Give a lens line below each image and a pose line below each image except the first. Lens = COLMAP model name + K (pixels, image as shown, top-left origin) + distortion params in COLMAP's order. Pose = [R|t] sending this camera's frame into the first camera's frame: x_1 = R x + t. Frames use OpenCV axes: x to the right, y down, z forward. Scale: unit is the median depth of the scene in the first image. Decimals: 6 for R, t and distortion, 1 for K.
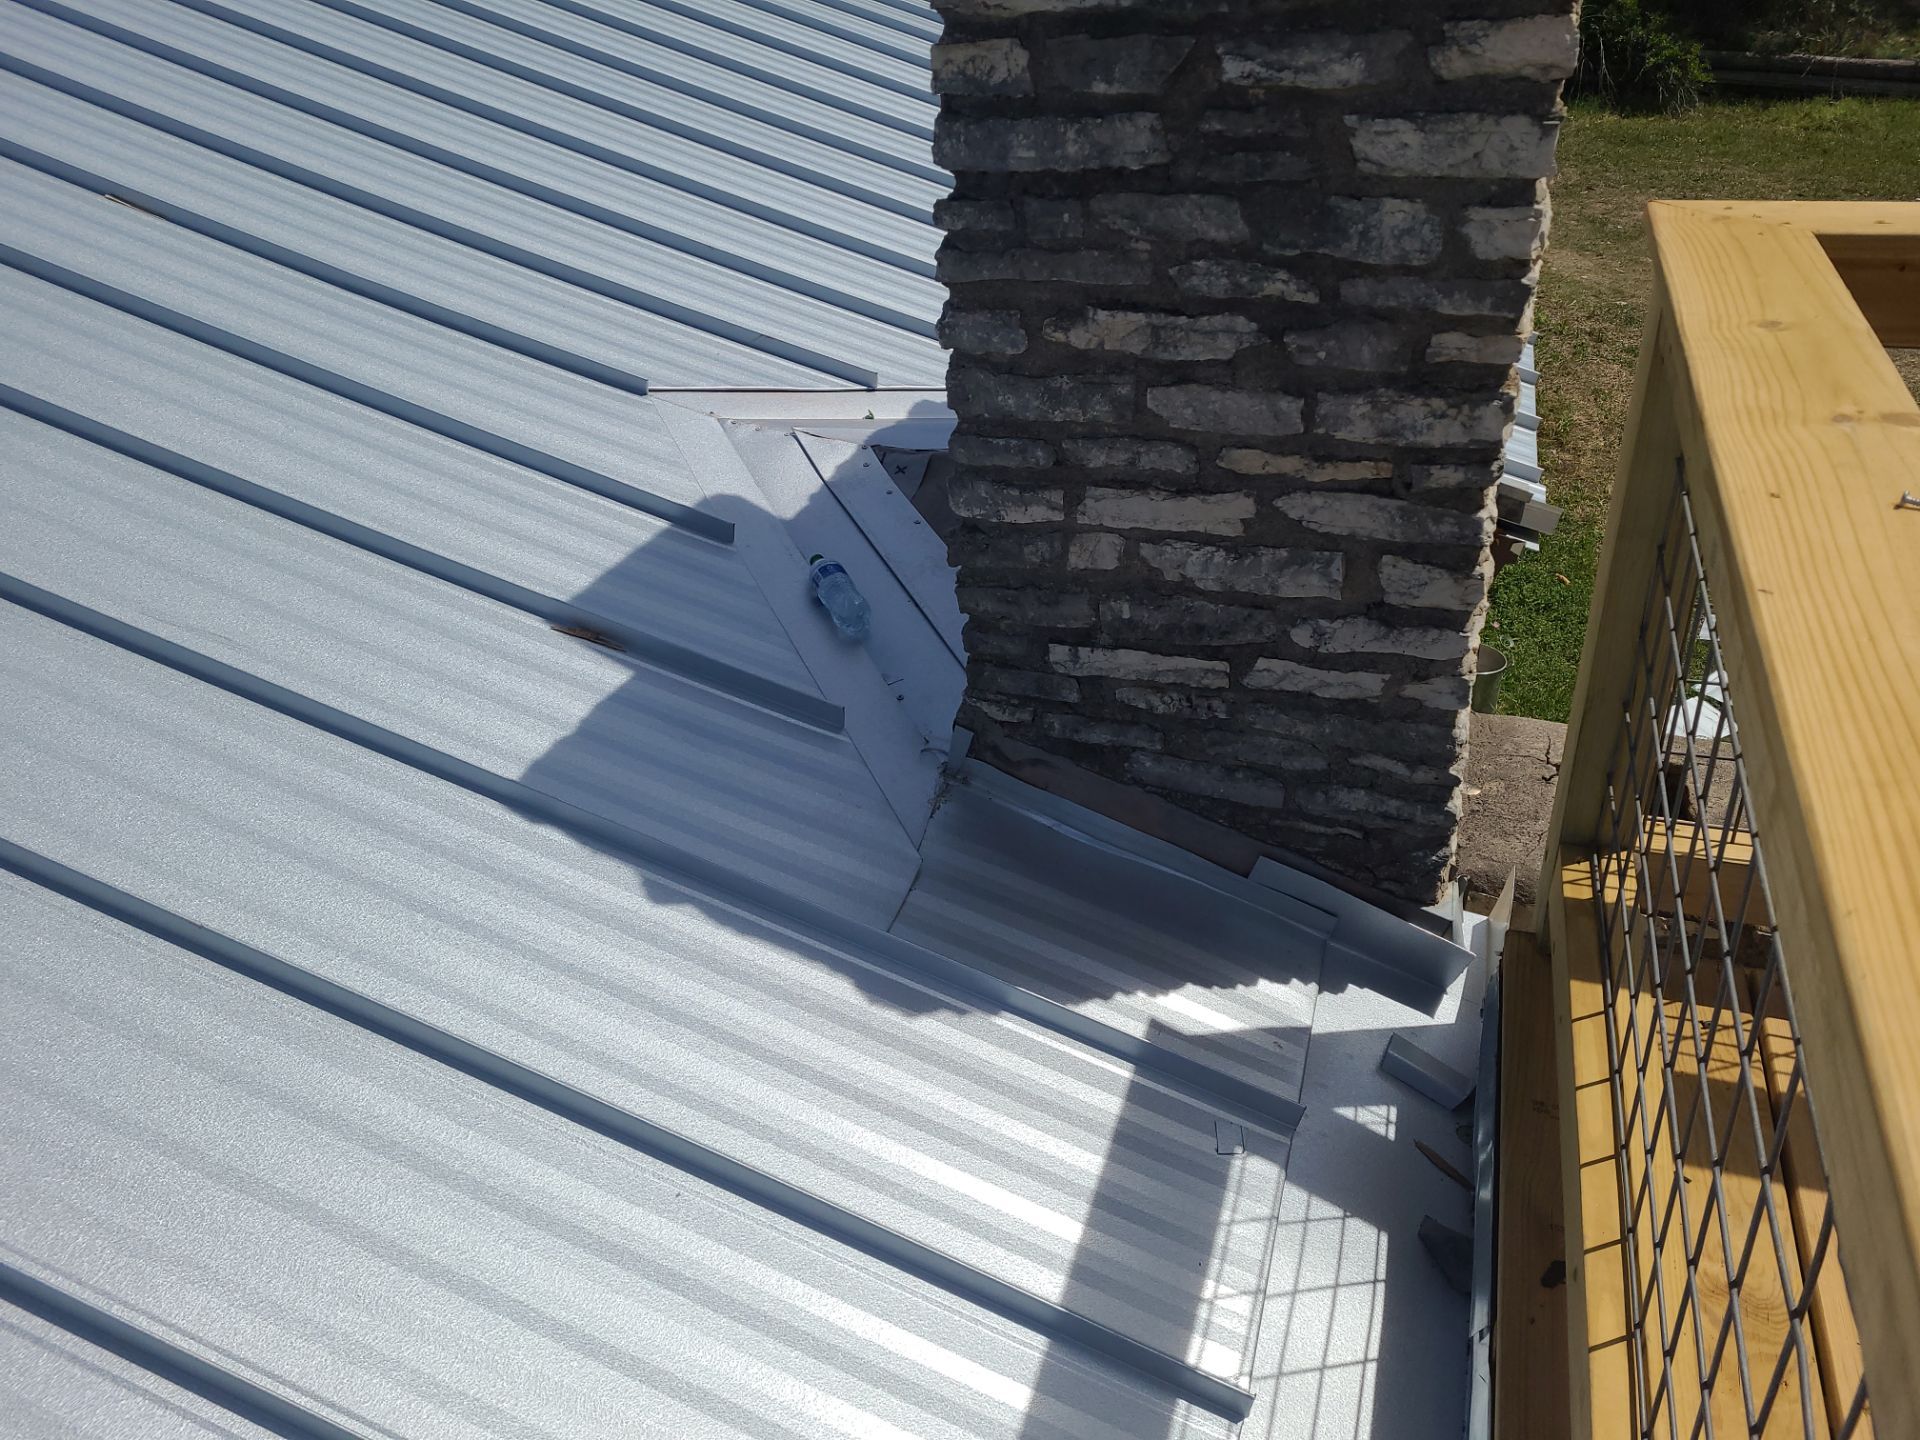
lens RADIAL K [[1457.2, 0, 947.7], [0, 1457.2, 706.5], [0, 0, 1]] dist [0.034316, -0.004495]
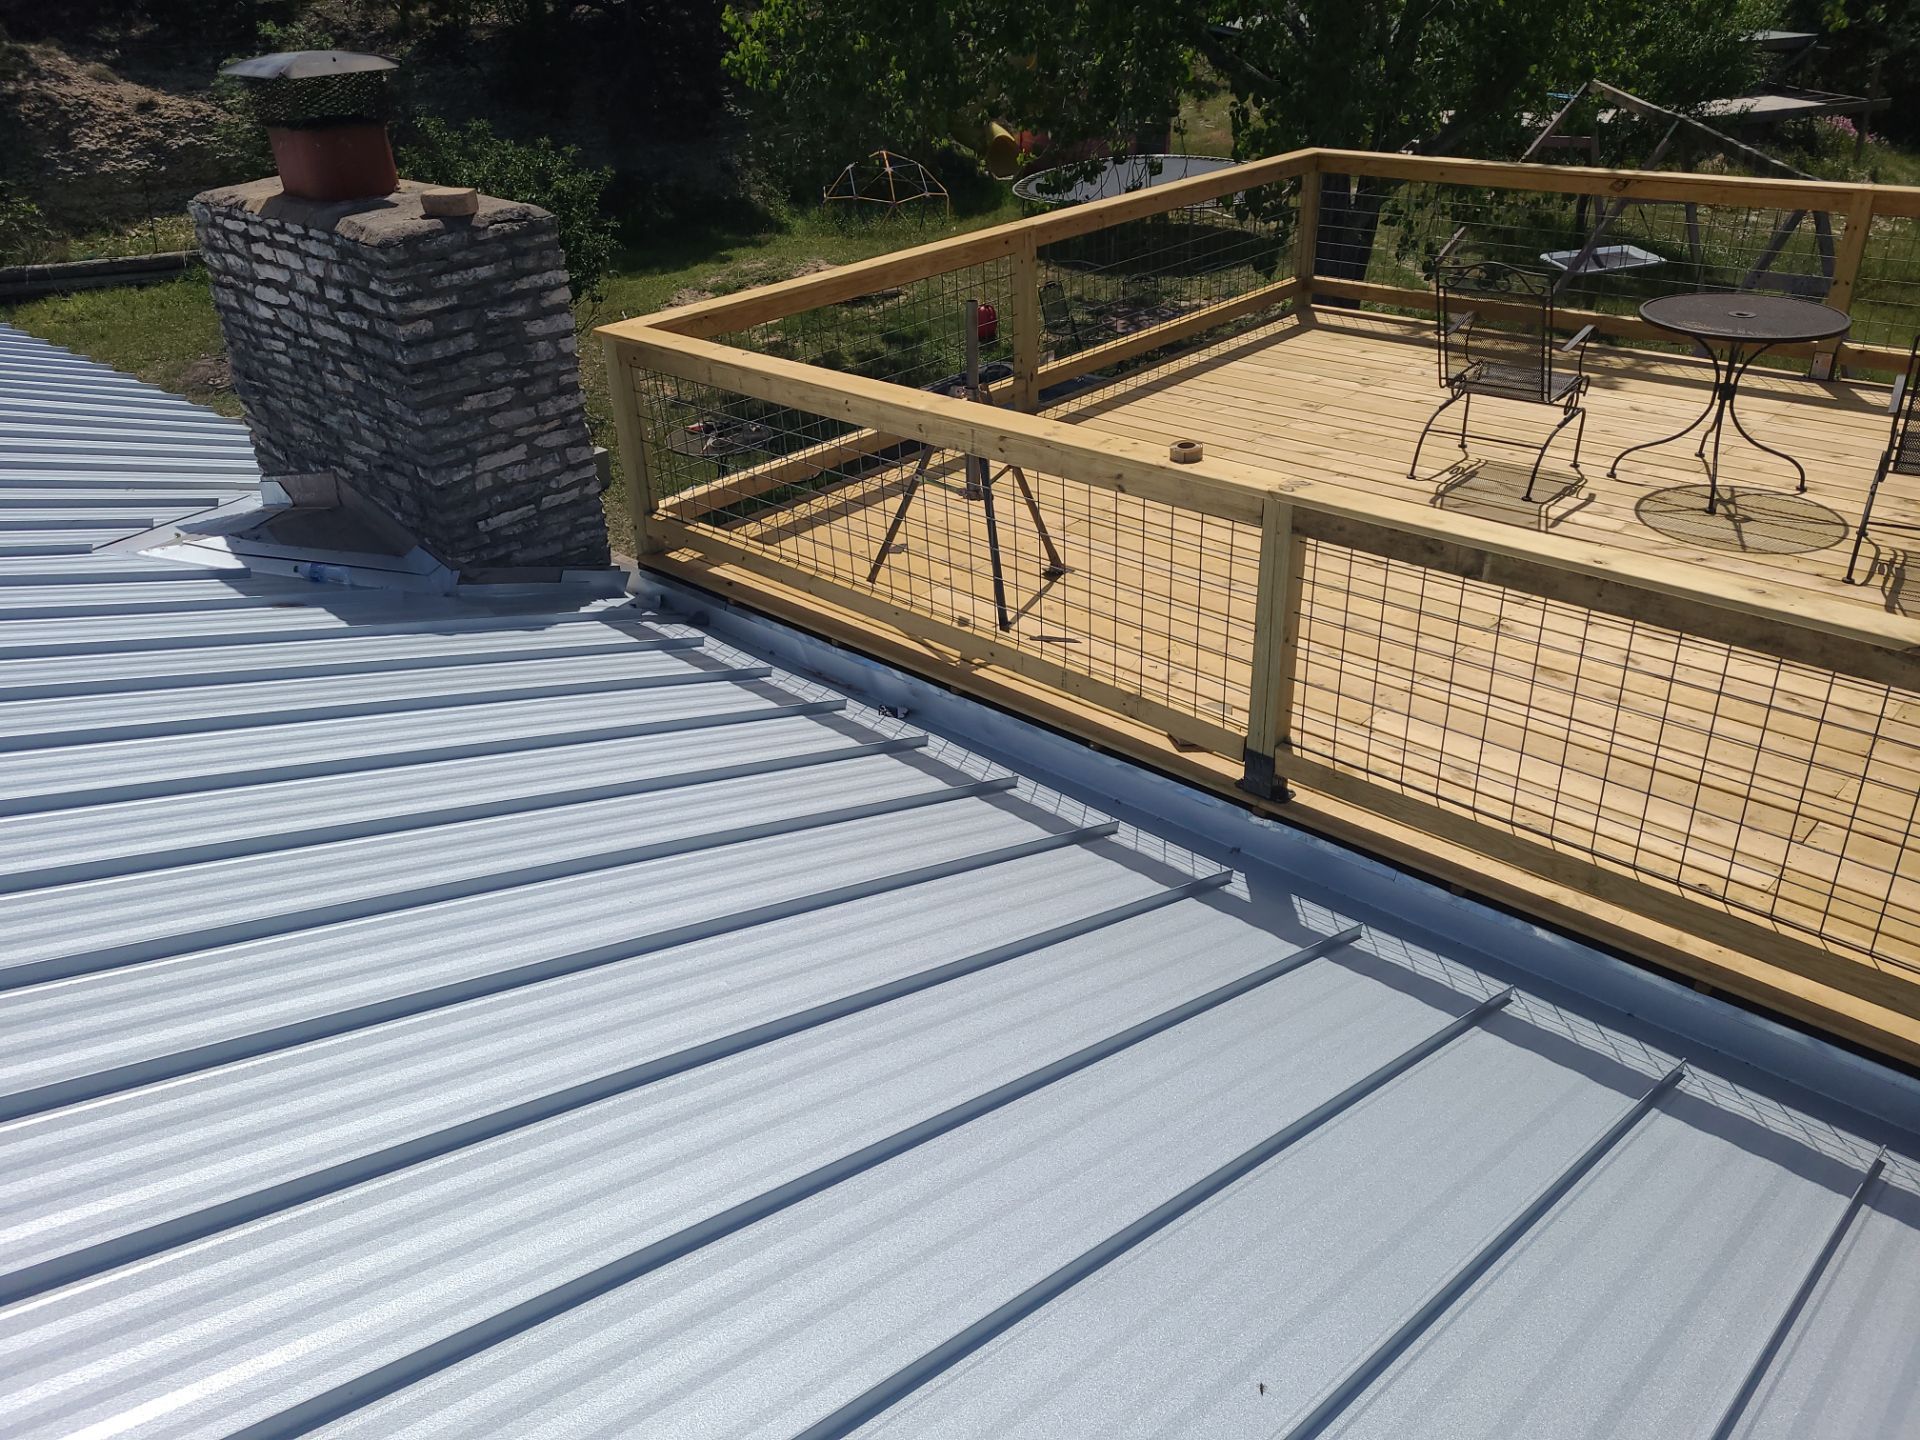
lens RADIAL K [[1457.2, 0, 965.4], [0, 1457.2, 726.7], [0, 0, 1]] dist [0.034316, -0.004495]
pose [[0.413142, -0.404737, 0.815783, -2.117535], [0.479204, 0.858375, 0.183182, 0.241235], [-0.774388, 0.315247, 0.548582, -1.188517]]
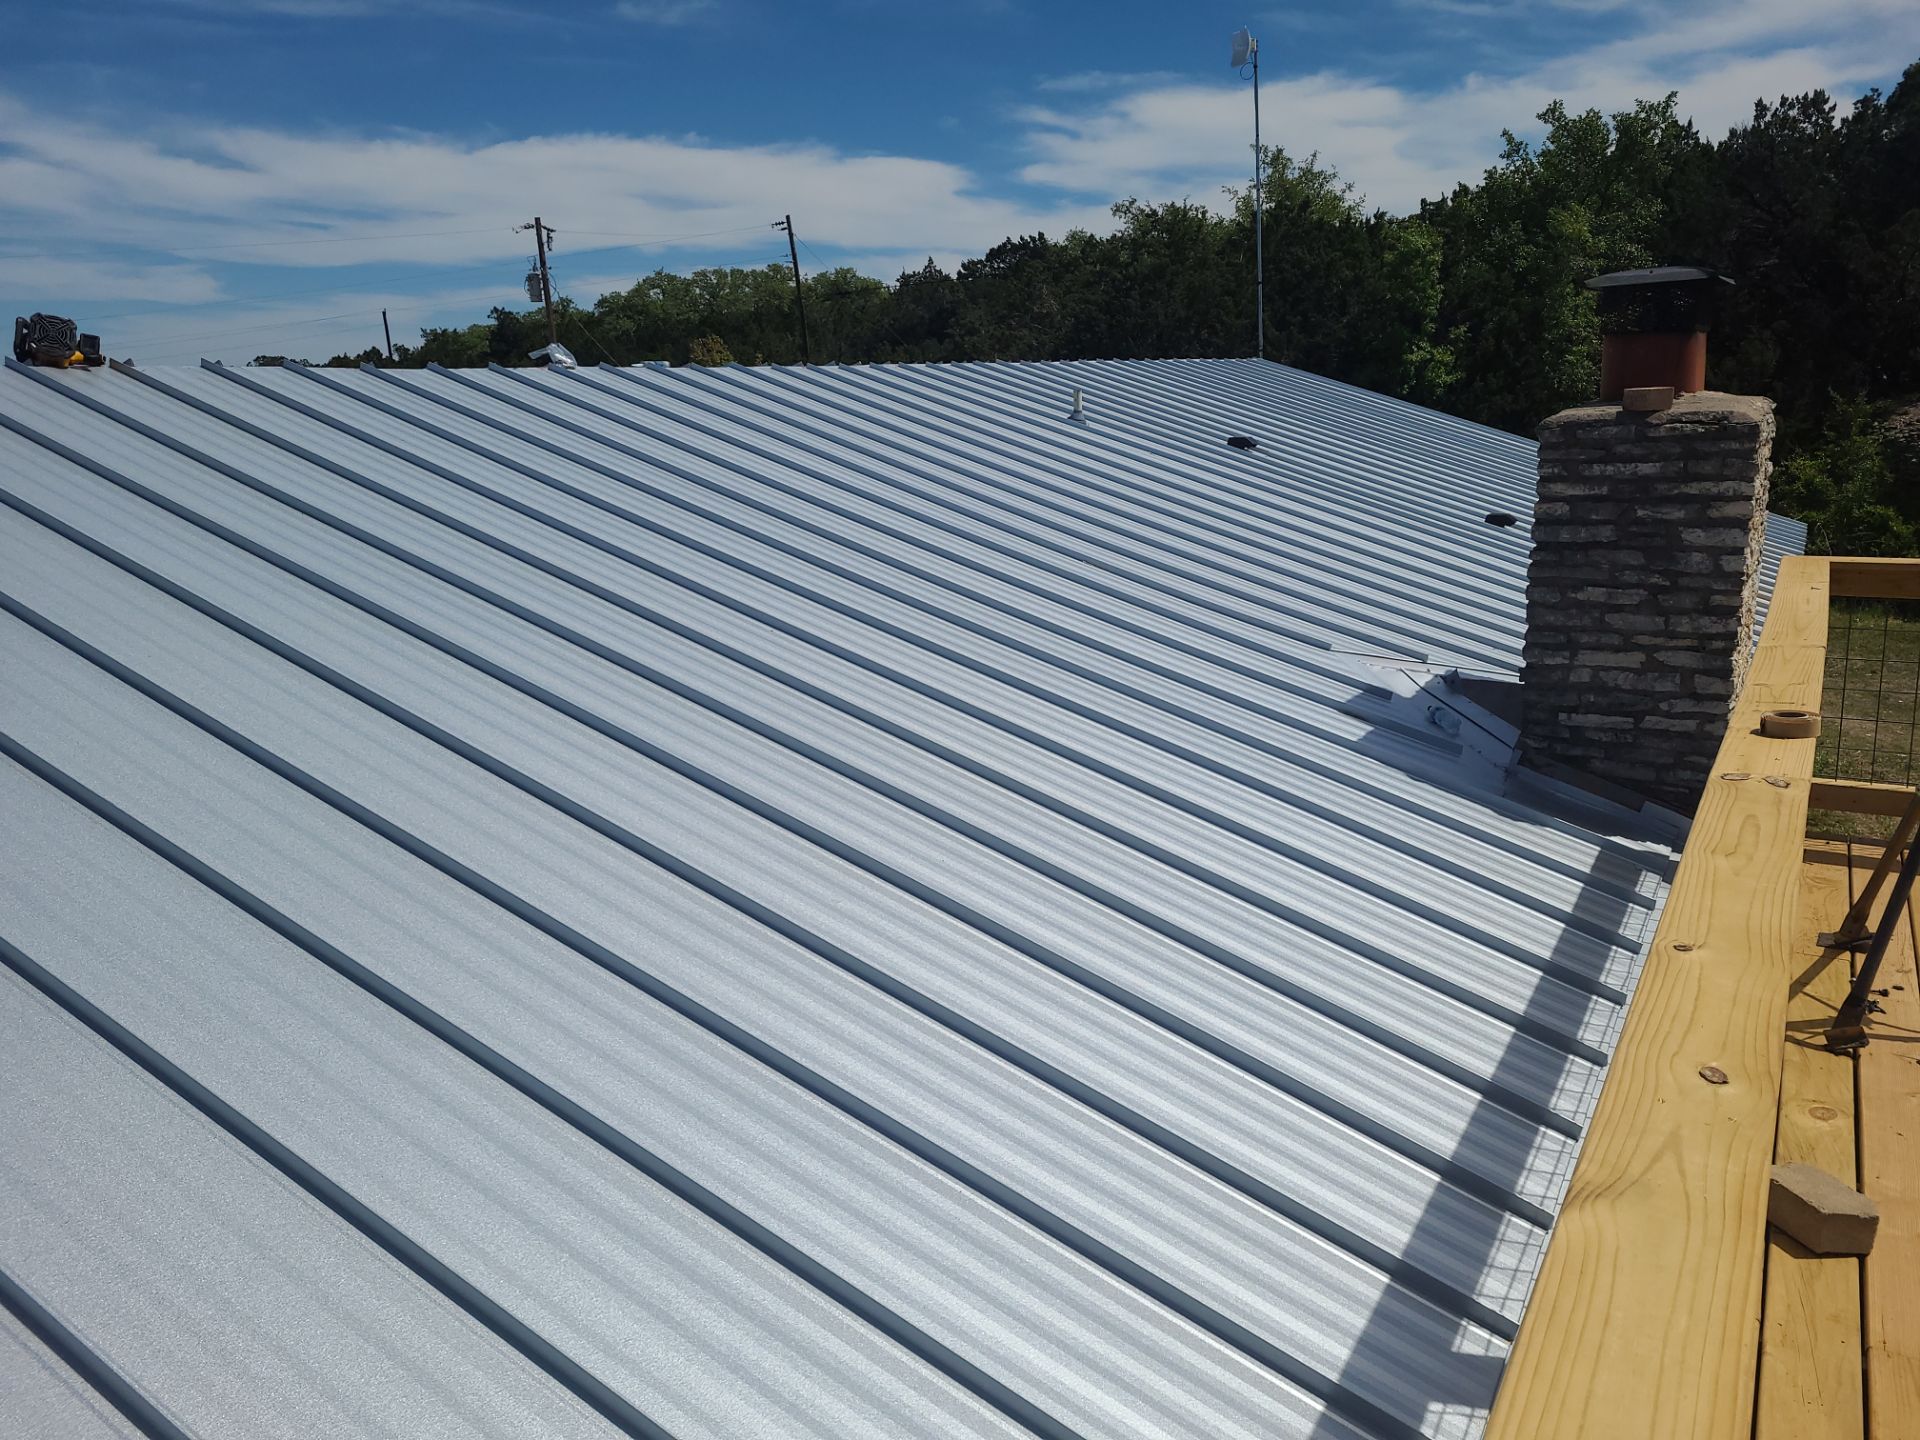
lens RADIAL K [[1457.2, 0, 954.8], [0, 1457.2, 711.8], [0, 0, 1]] dist [0.034316, -0.004495]
pose [[0.980572, 0.068748, -0.183720, -0.561193], [-0.121027, 0.949097, -0.290804, 0.936119], [0.154376, 0.307389, 0.938978, -1.808528]]
